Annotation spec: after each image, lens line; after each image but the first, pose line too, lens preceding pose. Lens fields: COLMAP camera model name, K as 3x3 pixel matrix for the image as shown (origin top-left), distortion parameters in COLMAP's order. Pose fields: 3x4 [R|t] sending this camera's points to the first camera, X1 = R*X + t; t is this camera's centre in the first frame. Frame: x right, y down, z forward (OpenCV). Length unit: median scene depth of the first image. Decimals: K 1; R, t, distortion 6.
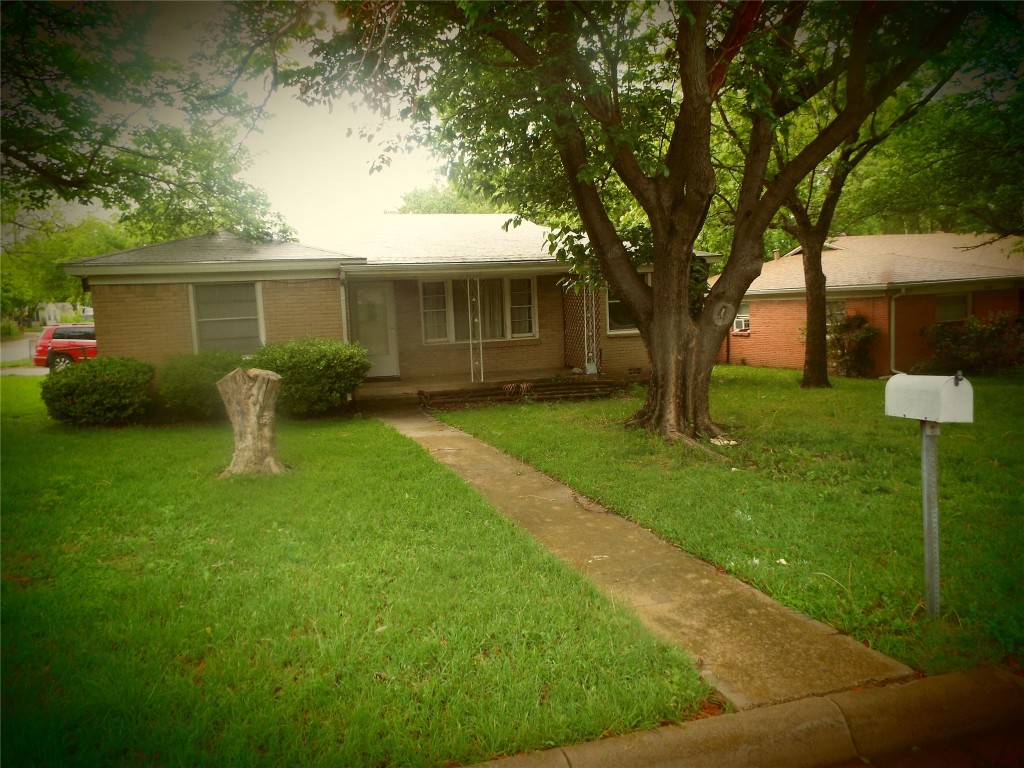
lens RADIAL K [[746.1, 0, 511.4], [0, 746.1, 383.9], [0, 0, 1]] dist [-0.014918, 0.012344]
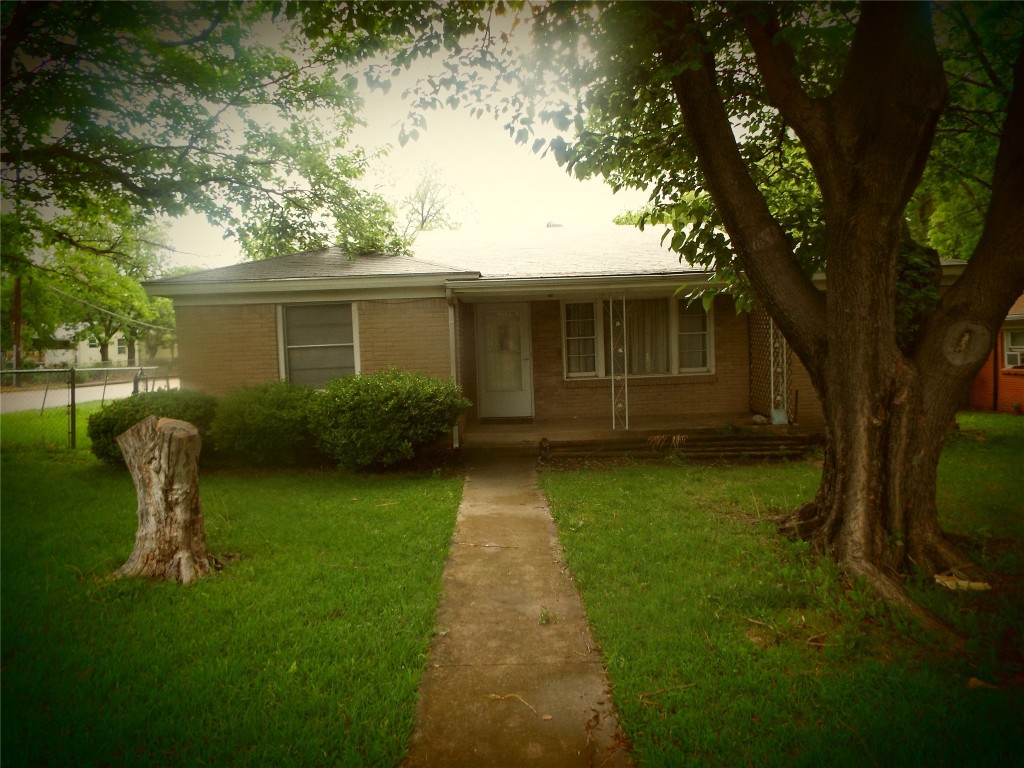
lens RADIAL K [[746.1, 0, 512.7], [0, 746.1, 380.5], [0, 0, 1]] dist [-0.014918, 0.012344]
pose [[0.955033, 0.023273, -0.295586, 0.097400], [-0.036144, 0.998618, -0.038156, -0.025928], [0.294290, 0.047124, 0.954554, 0.289538]]
